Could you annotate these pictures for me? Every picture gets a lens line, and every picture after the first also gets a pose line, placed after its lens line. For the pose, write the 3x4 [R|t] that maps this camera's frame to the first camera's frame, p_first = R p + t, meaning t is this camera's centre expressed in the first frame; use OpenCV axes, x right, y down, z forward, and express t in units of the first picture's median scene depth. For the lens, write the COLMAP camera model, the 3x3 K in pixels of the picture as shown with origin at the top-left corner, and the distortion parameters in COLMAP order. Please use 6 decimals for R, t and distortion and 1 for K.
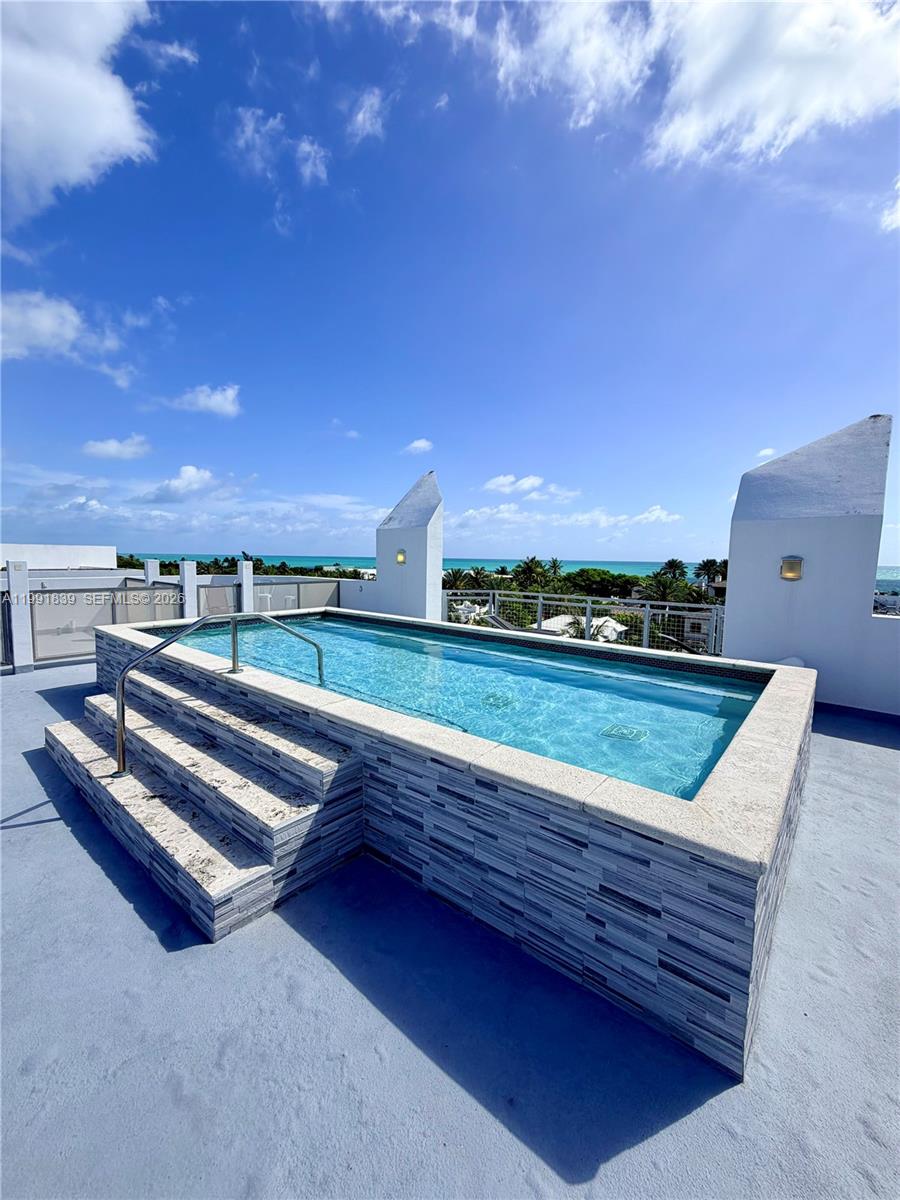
lens RADIAL K [[475.0, 0, 450.0], [0, 475.0, 600.0], [0, 0, 1]] dist [-0.000472, 0.000060]
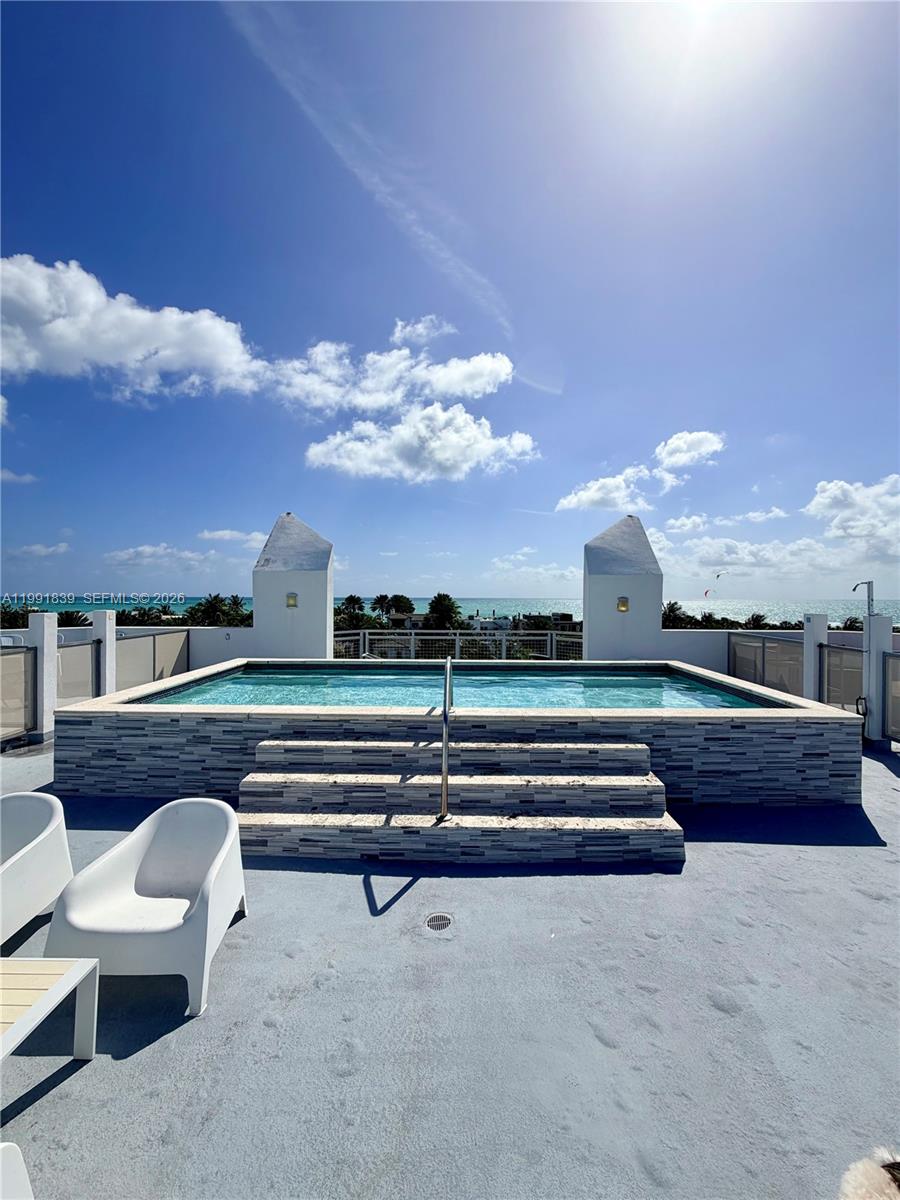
lens RADIAL K [[475.0, 0, 450.0], [0, 475.0, 600.0], [0, 0, 1]] dist [-0.000472, 0.000060]
pose [[0.783997, -0.017871, 0.620507, -1.627726], [0.064712, 0.996492, -0.053062, -0.070138], [-0.617382, 0.081754, 0.782404, 0.158173]]
